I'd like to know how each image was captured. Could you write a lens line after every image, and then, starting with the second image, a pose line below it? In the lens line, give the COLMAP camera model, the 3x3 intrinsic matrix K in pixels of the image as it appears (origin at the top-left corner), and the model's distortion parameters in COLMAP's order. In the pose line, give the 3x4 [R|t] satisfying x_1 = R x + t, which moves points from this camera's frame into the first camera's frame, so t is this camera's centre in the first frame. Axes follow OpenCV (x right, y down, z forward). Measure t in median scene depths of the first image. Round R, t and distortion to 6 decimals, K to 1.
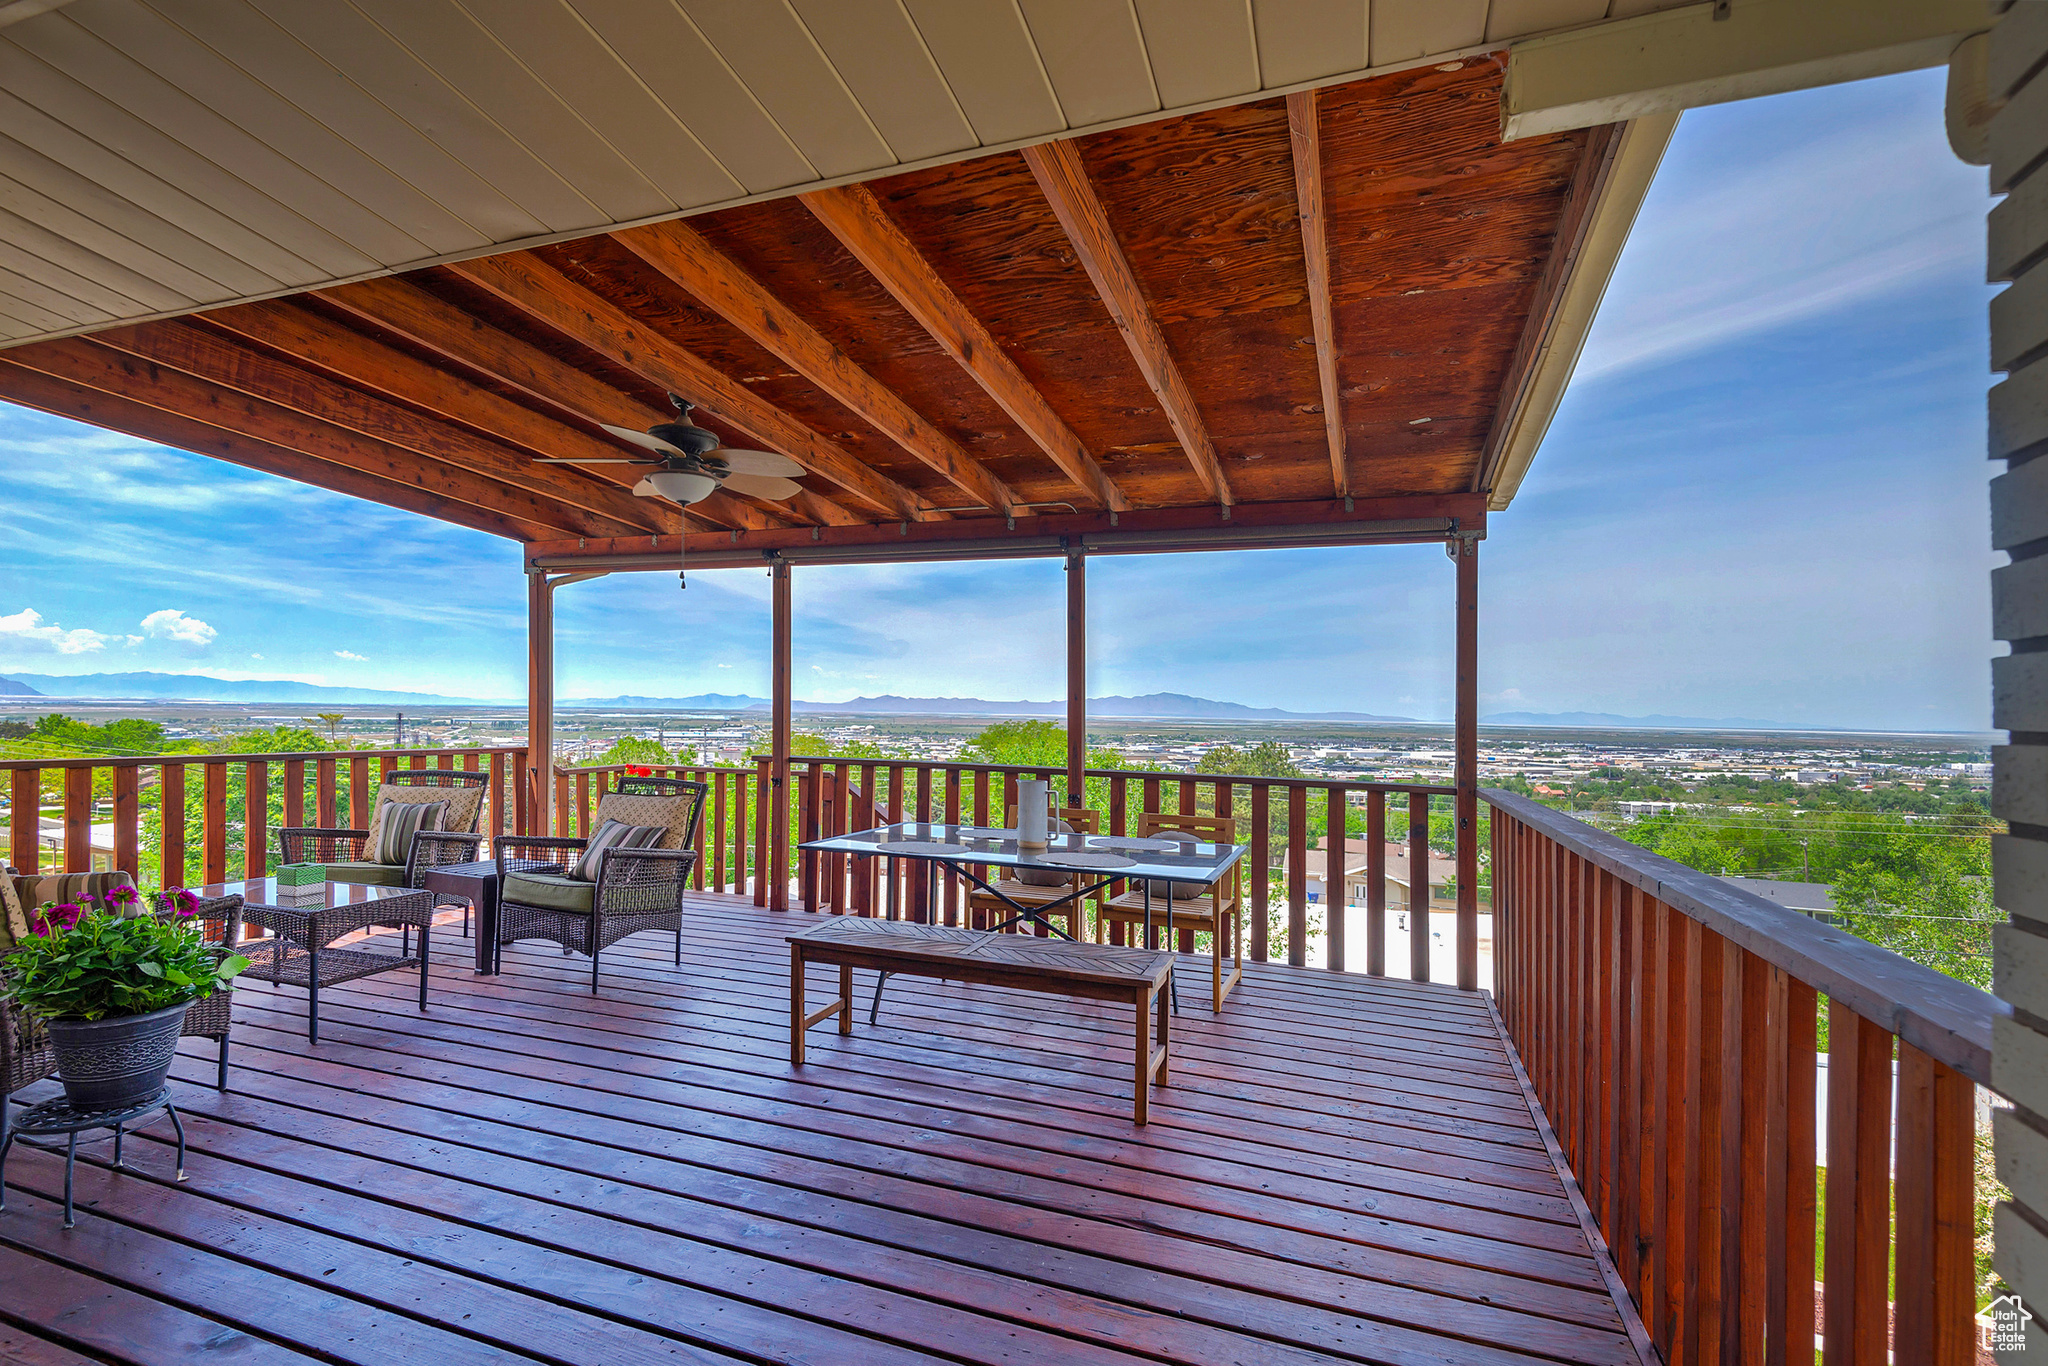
lens RADIAL K [[992.5, 0, 1045.0], [0, 992.5, 703.5], [0, 0, 1]] dist [0.043290, -0.026620]
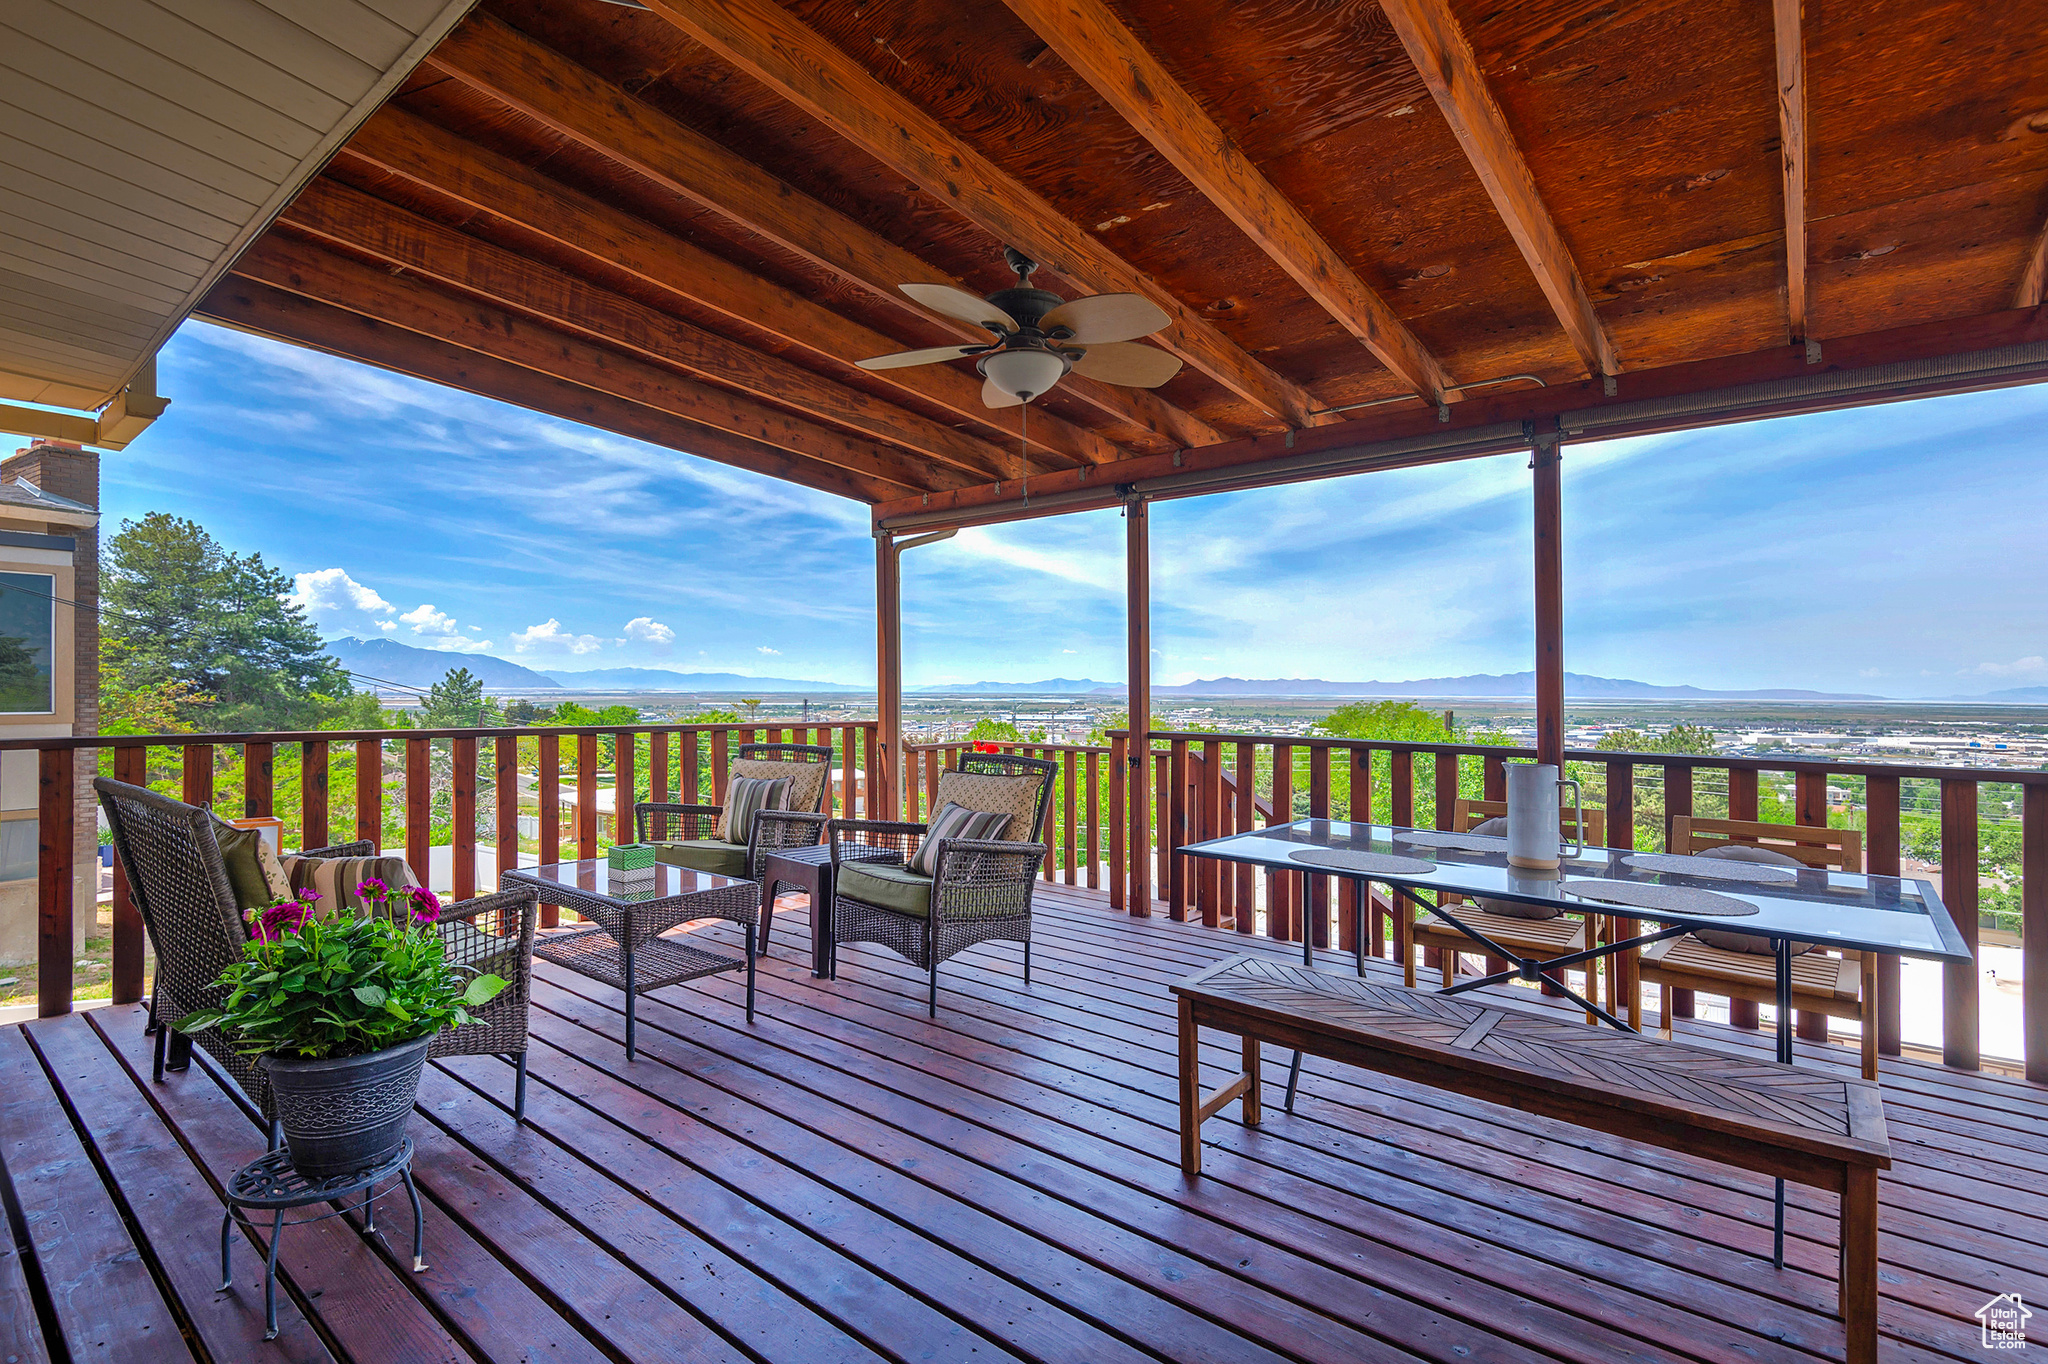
lens RADIAL K [[994.7, 0, 1041.1], [0, 994.7, 677.1], [0, 0, 1]] dist [0.043004, -0.029593]
pose [[0.942778, -0.016267, -0.333023, -0.086254], [0.013167, 0.999846, -0.011563, 0.022038], [0.333160, 0.006517, 0.942848, 0.249279]]
